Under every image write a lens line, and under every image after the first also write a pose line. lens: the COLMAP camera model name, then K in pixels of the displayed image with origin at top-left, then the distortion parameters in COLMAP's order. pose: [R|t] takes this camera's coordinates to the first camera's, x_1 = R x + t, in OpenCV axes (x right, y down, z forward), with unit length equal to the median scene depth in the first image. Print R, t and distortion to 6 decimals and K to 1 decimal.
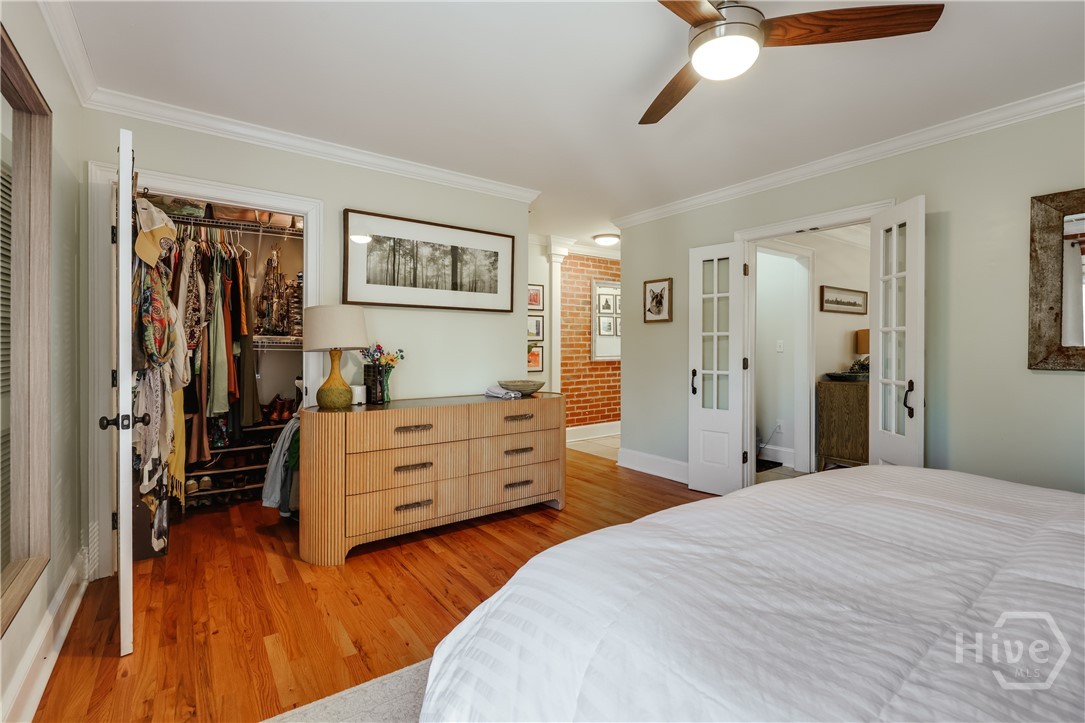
lens RADIAL K [[504.0, 0, 540.7], [0, 504.0, 349.8], [0, 0, 1]] dist [-0.003460, -0.000063]
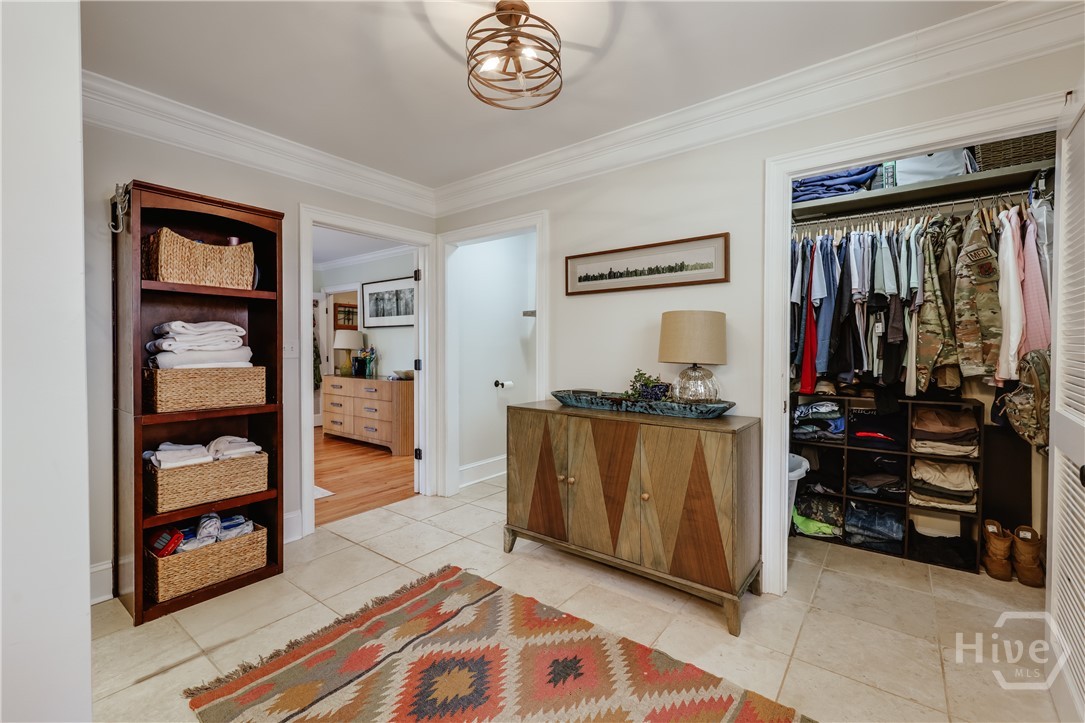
lens RADIAL K [[458.5, 0, 536.5], [0, 458.5, 354.2], [0, 0, 1]] dist [0.009974, -0.000734]
pose [[0.271130, 0.013164, -0.962453, 1.388544], [-0.007665, 0.999904, 0.011516, -0.007084], [0.962512, 0.004255, 0.271205, 0.971219]]
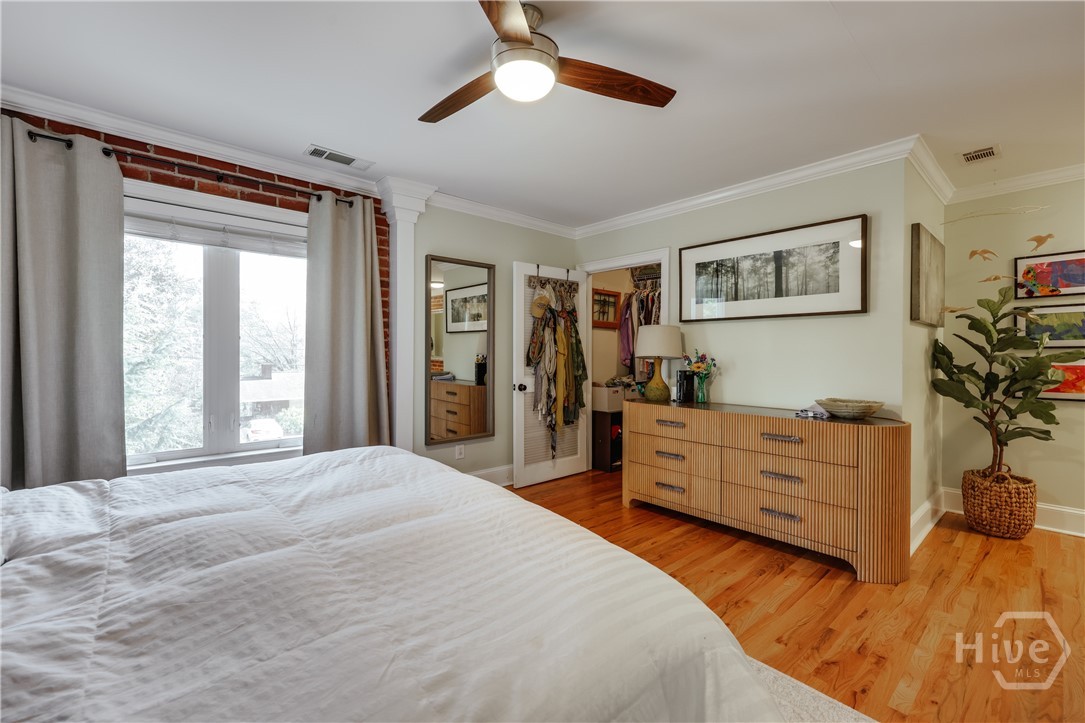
lens RADIAL K [[458.5, 0, 541.4], [0, 458.5, 356.5], [0, 0, 1]] dist [0.009974, -0.000734]
pose [[0.089836, 0.006496, -0.995935, 0.617940], [-0.008453, 0.999948, 0.005760, -0.006407], [0.995921, 0.007901, 0.089886, 0.446757]]
